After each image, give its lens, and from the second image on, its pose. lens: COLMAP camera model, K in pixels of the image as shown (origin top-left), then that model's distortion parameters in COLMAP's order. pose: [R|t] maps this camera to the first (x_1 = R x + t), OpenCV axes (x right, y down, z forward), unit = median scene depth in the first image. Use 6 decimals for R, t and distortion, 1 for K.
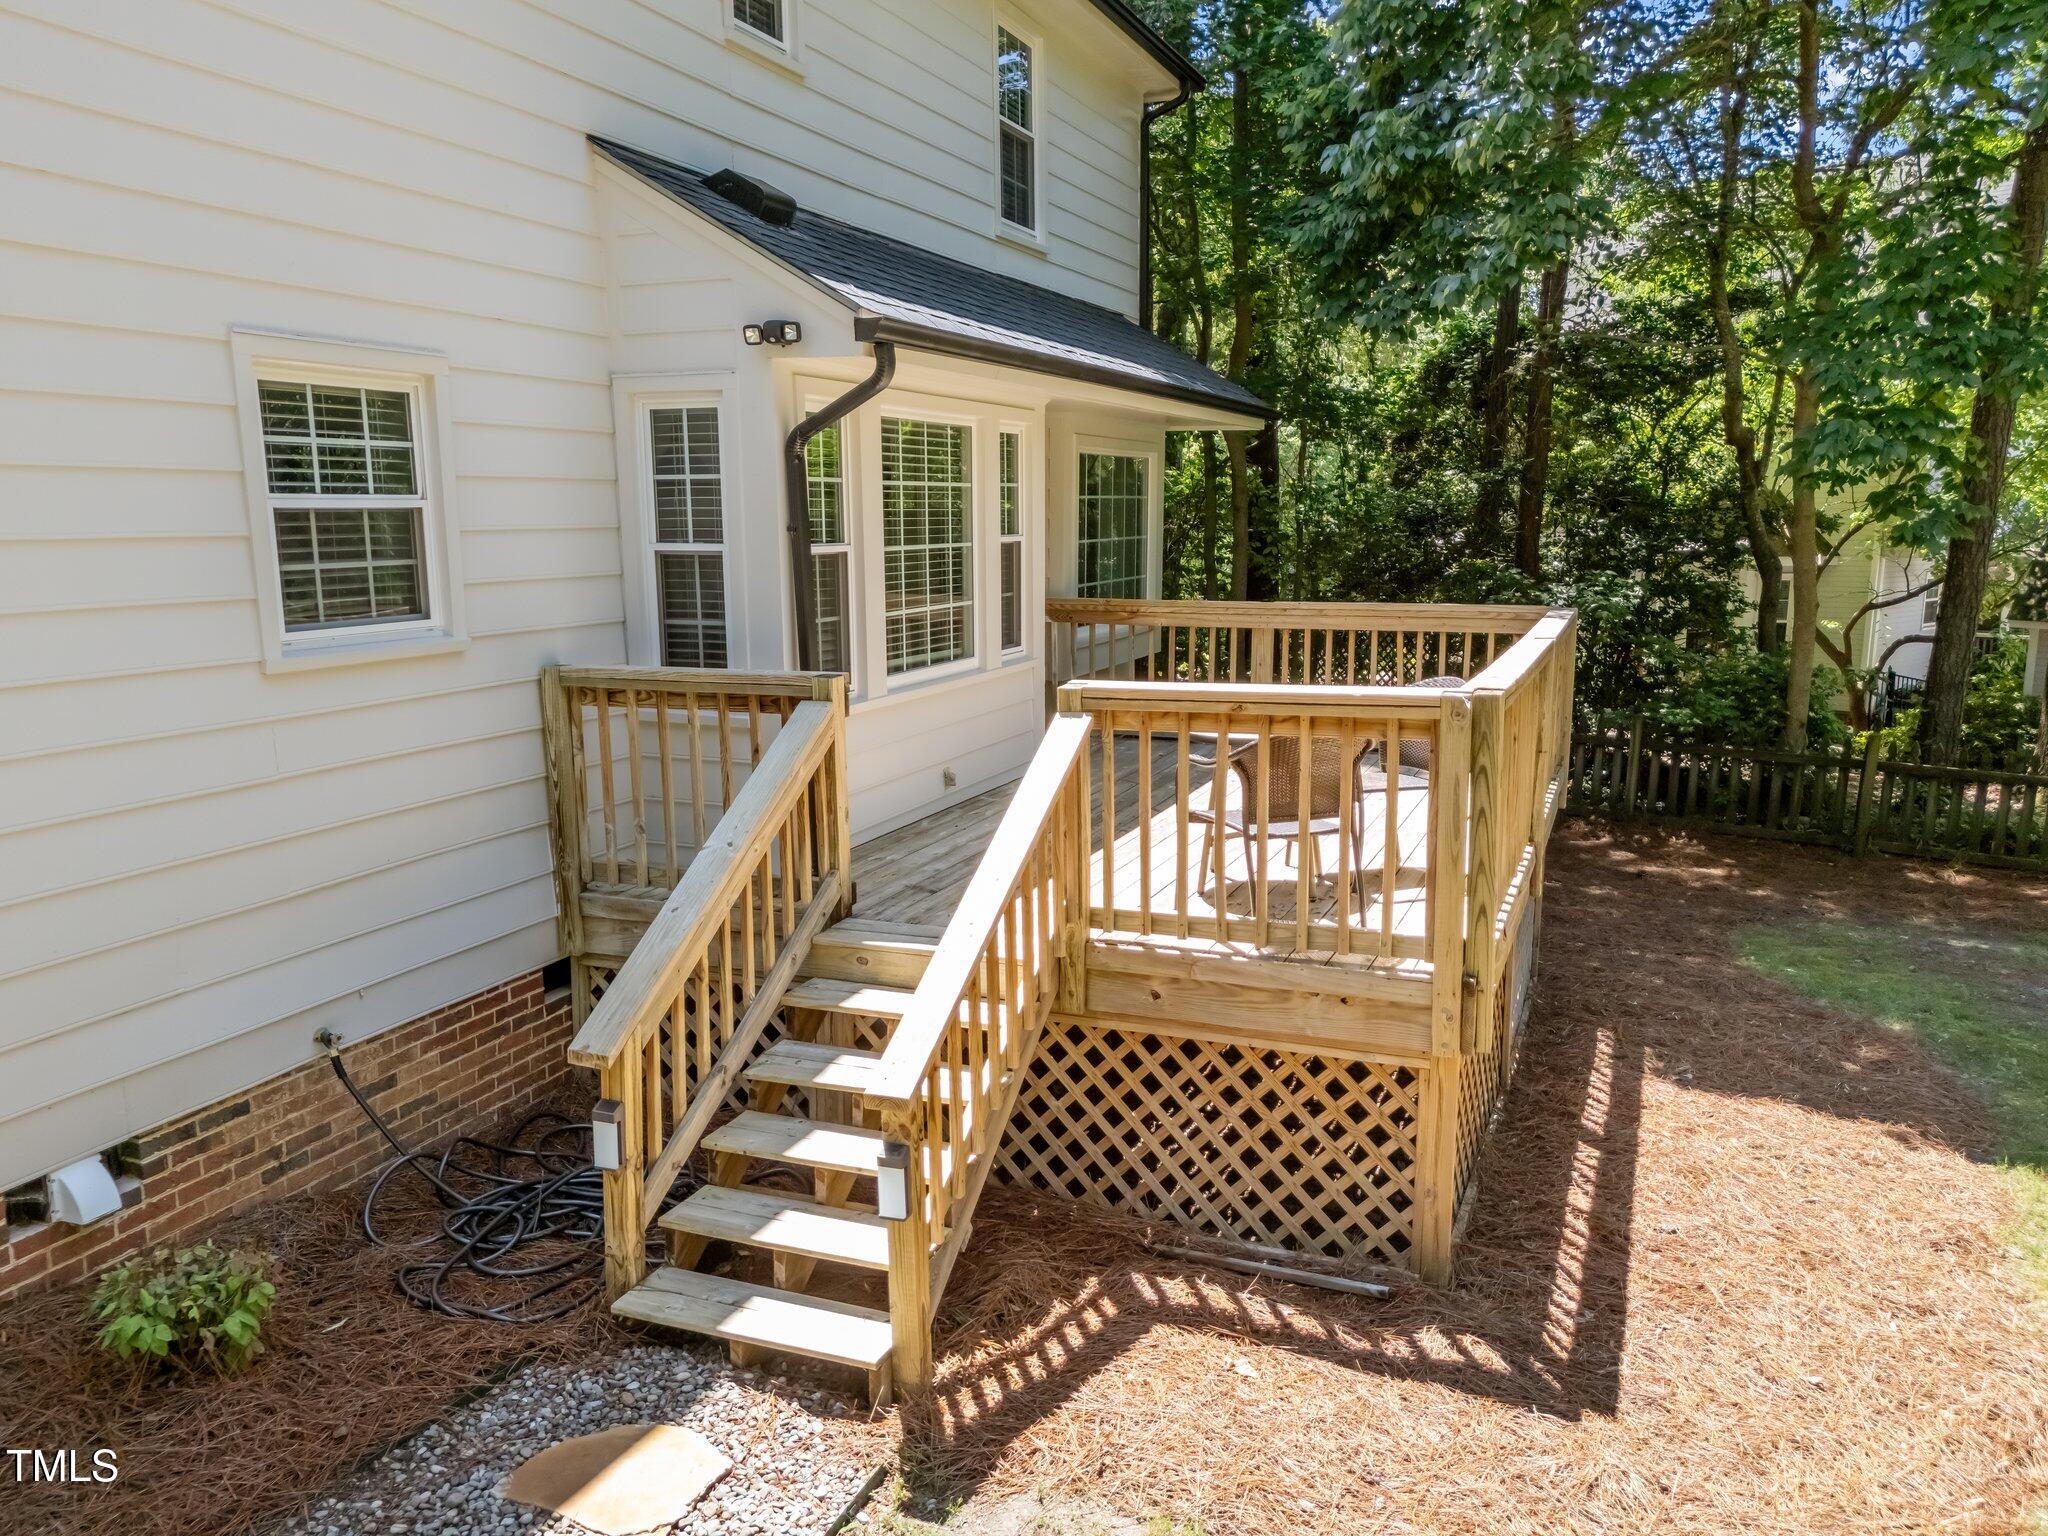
lens RADIAL K [[1514.5, 0, 1020.9], [0, 1514.5, 773.4], [0, 0, 1]] dist [0.064387, -0.048757]
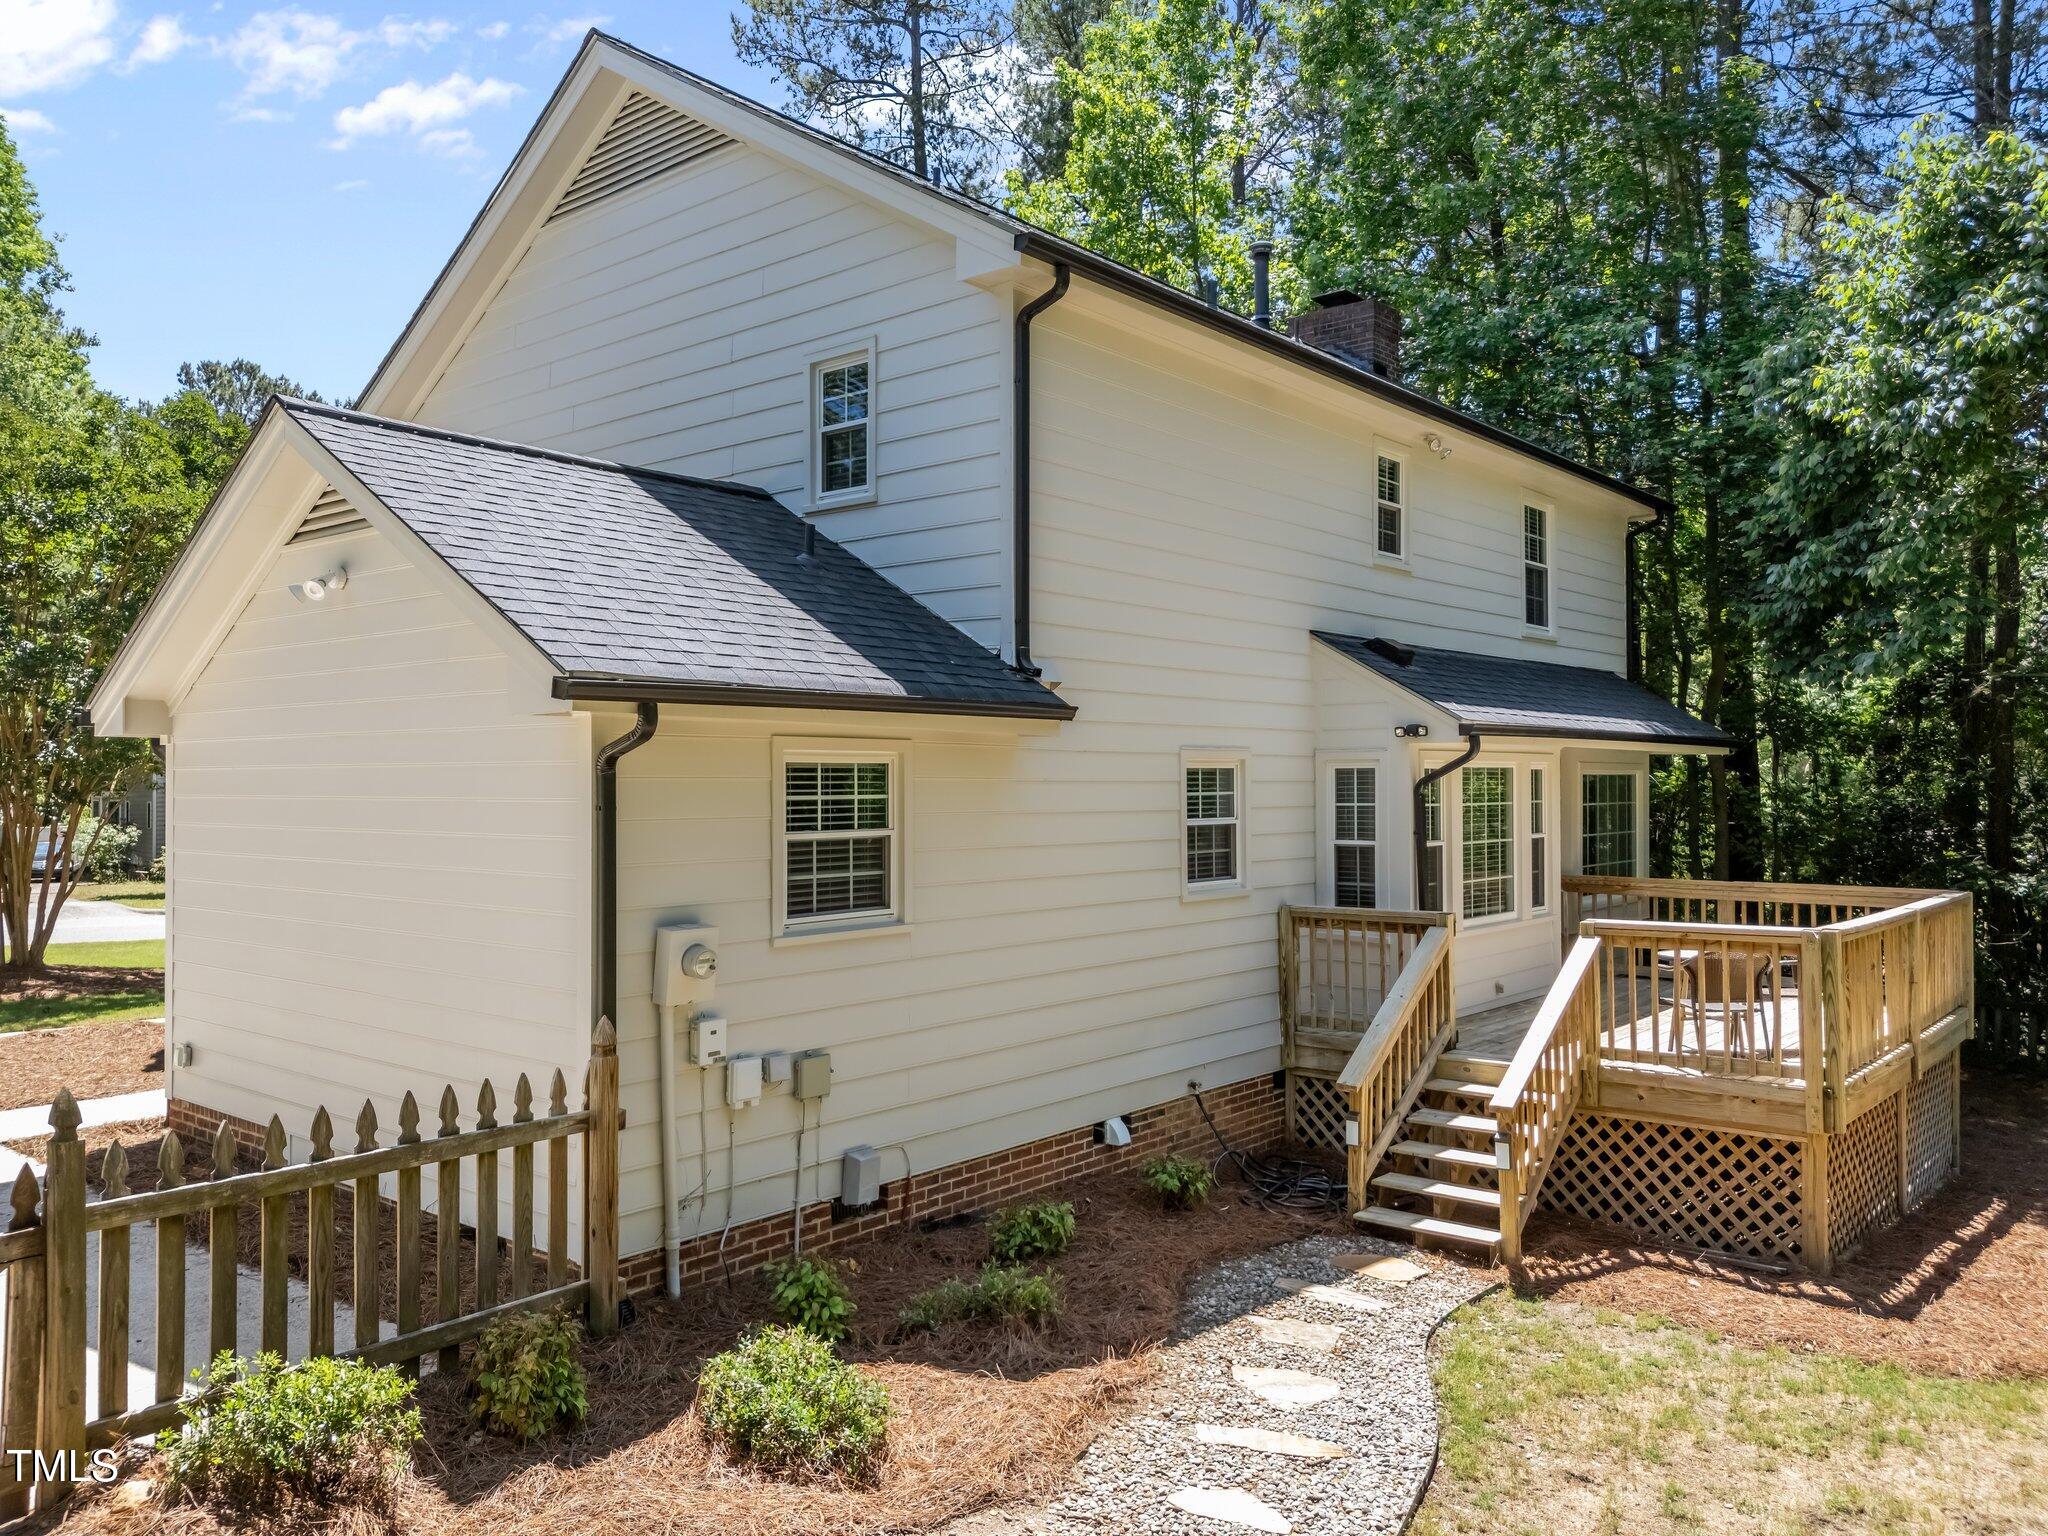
lens RADIAL K [[1514.5, 0, 1020.9], [0, 1514.5, 773.4], [0, 0, 1]] dist [0.064387, -0.048757]
pose [[0.953796, 0.000950, -0.300454, -0.063260], [-0.054259, 0.984098, -0.169135, 0.110161], [0.295516, 0.177622, 0.938680, -0.937727]]
